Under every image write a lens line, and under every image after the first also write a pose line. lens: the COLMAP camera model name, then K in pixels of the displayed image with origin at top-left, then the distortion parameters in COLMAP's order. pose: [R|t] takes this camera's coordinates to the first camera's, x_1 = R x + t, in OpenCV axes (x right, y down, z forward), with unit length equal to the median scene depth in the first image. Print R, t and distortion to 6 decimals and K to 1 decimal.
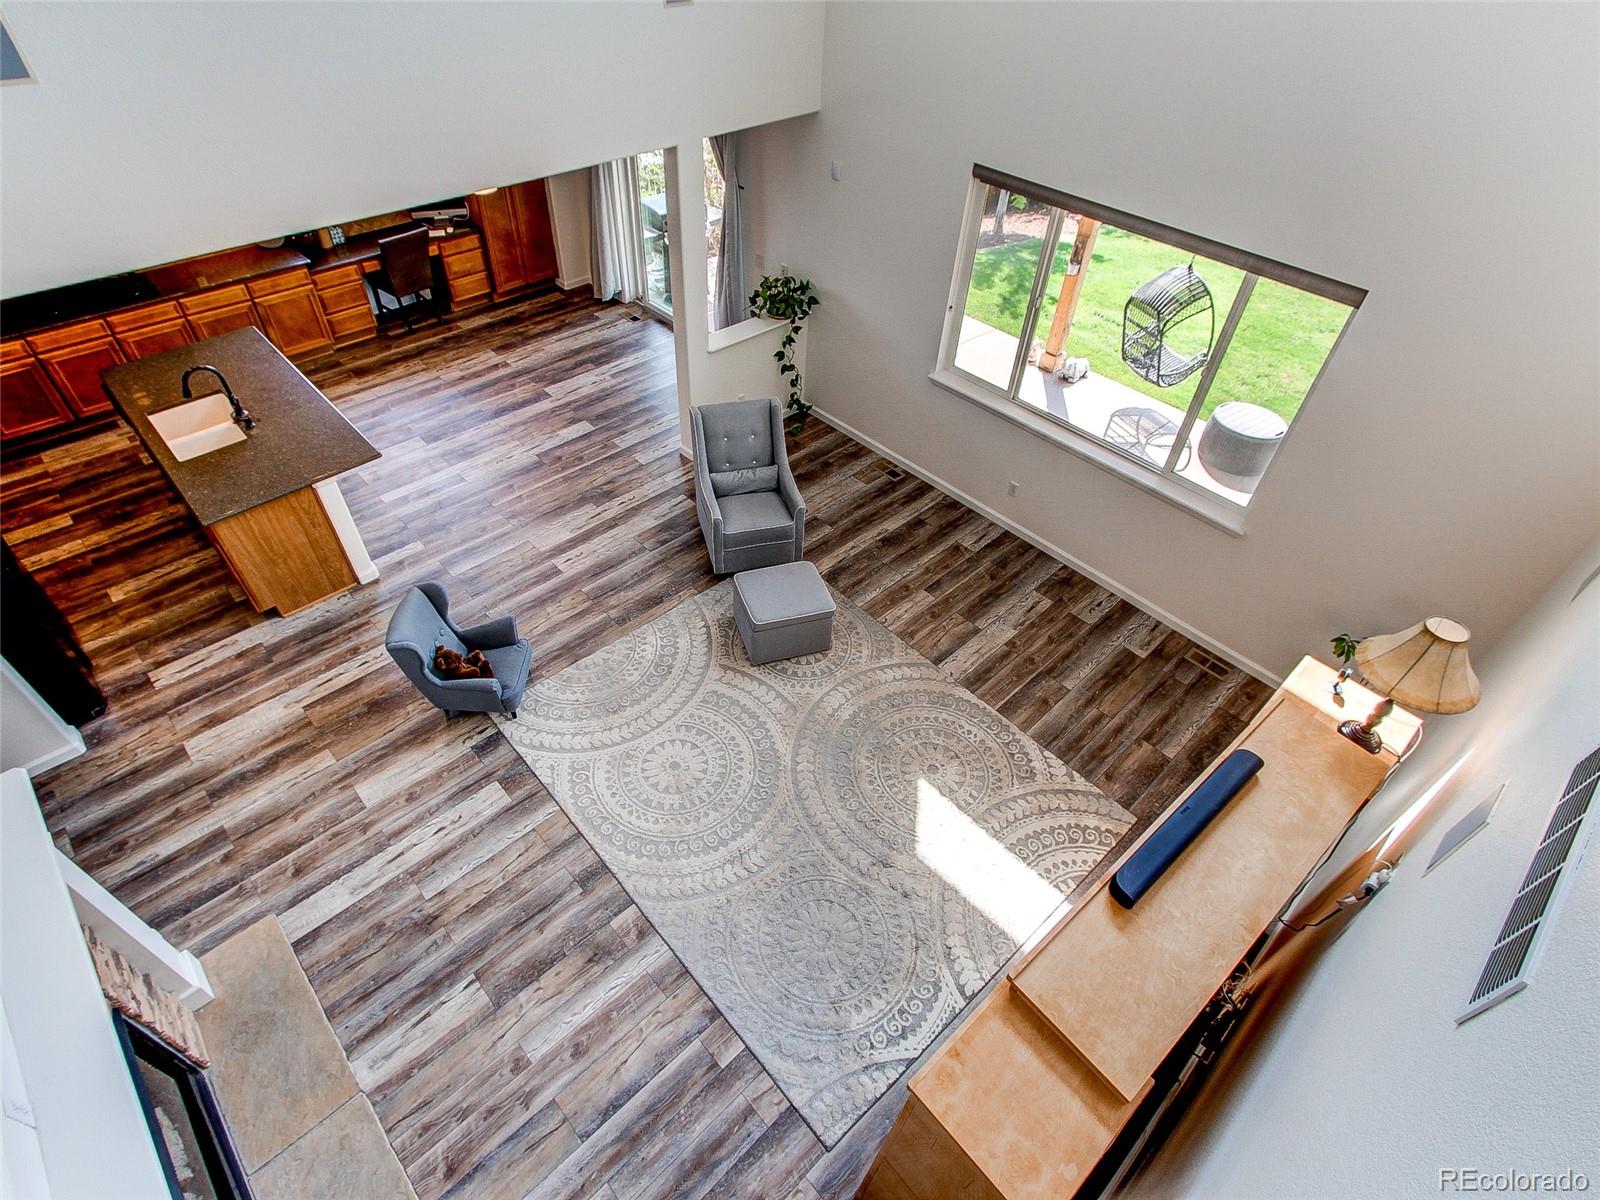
lens RADIAL K [[827.6, 0, 780.8], [0, 827.6, 601.6], [0, 0, 1]] dist [-0.007404, 0.007634]
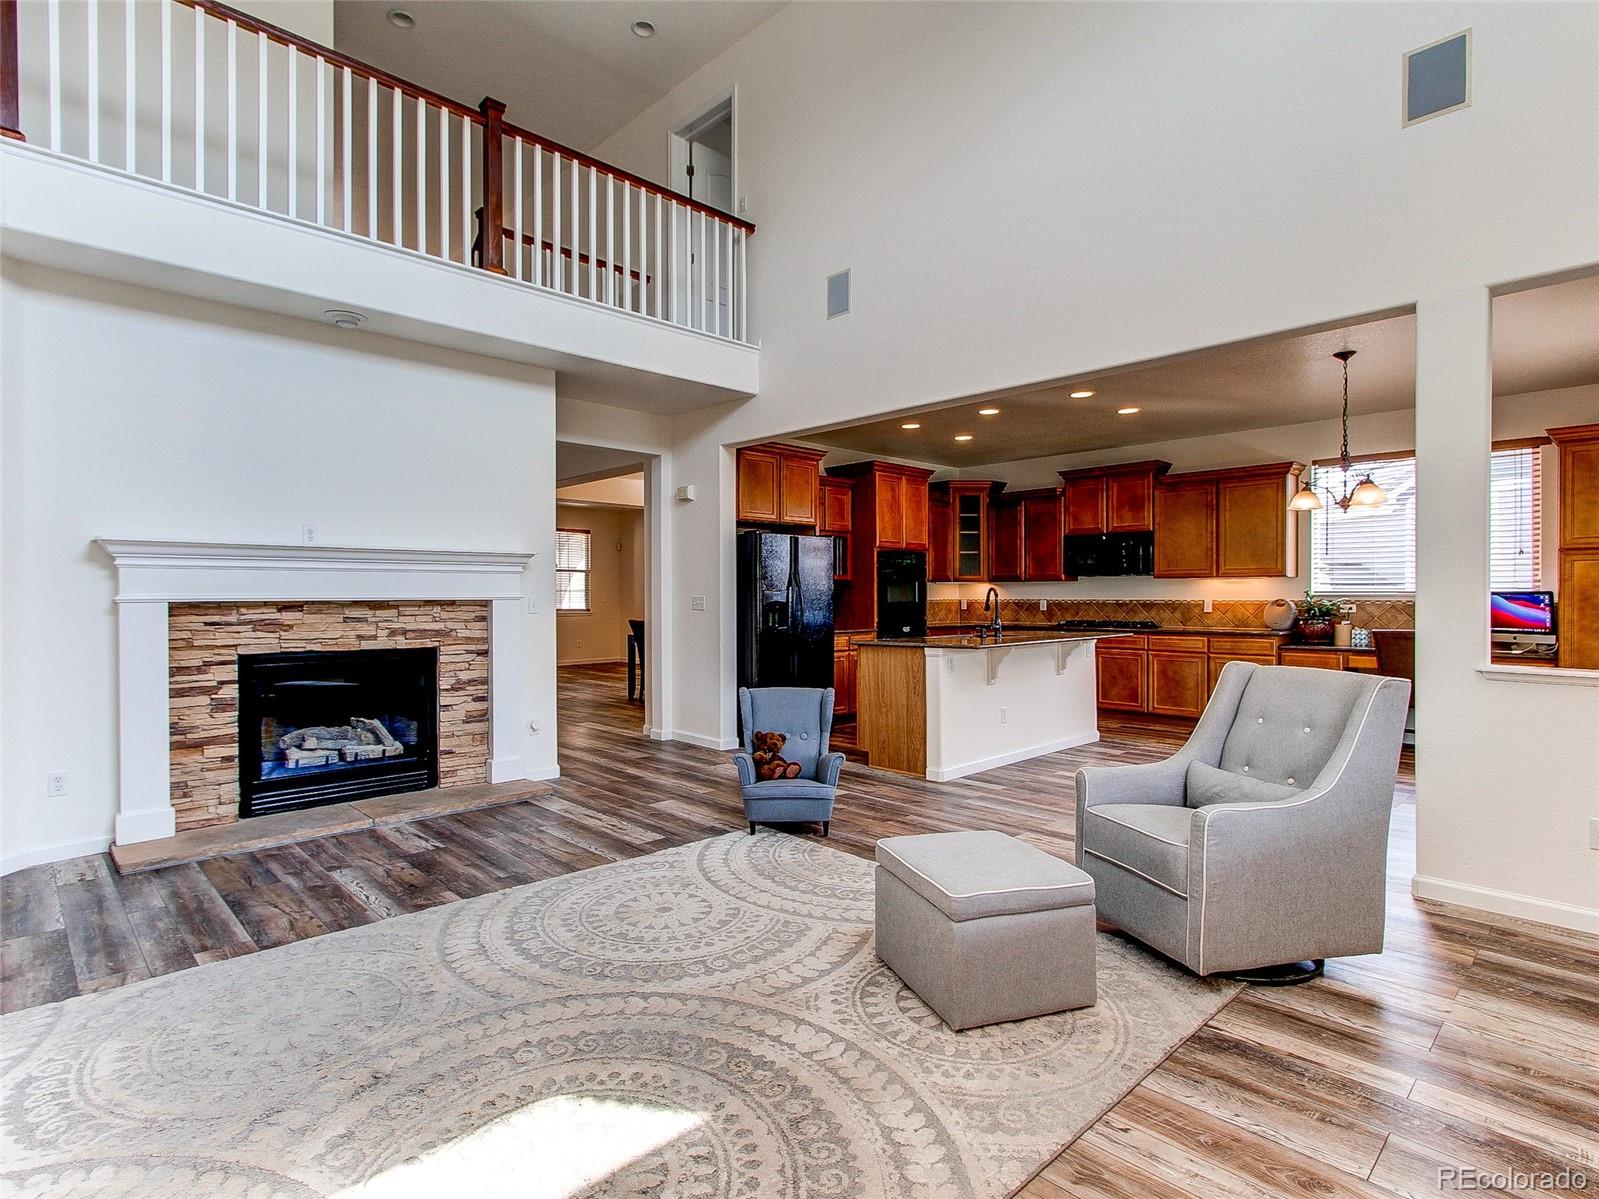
lens RADIAL K [[827.1, 0, 777.6], [0, 827.1, 600.2], [0, 0, 1]] dist [-0.007404, 0.007634]
pose [[0.008098, -0.026768, -0.999609, 0.376672], [-0.698192, 0.715480, -0.024816, -0.020625], [0.715865, 0.698120, -0.012896, 0.610093]]
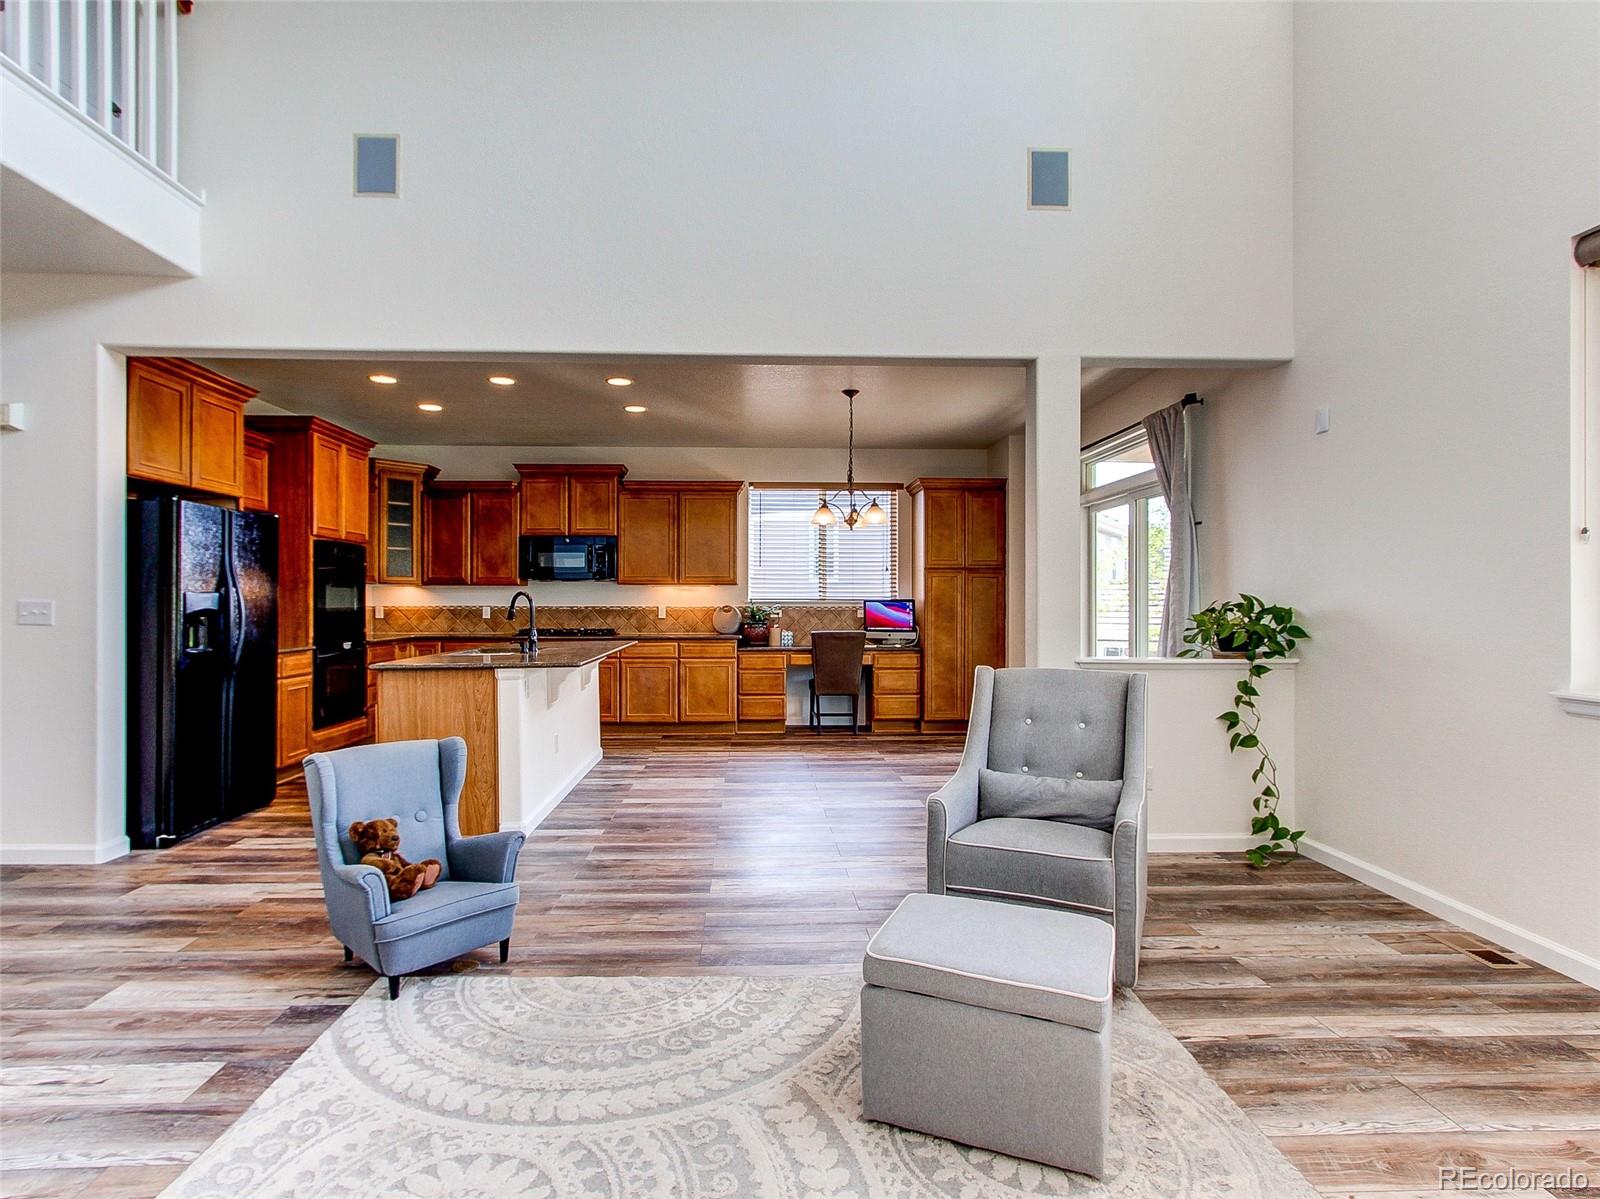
lens RADIAL K [[827.6, 0, 777.0], [0, 827.6, 599.5], [0, 0, 1]] dist [-0.007404, 0.007634]
pose [[0.756198, -0.033606, -0.653479, 0.139150], [-0.440978, 0.711652, -0.546892, 0.098745], [0.483429, 0.701728, 0.523330, 0.478672]]
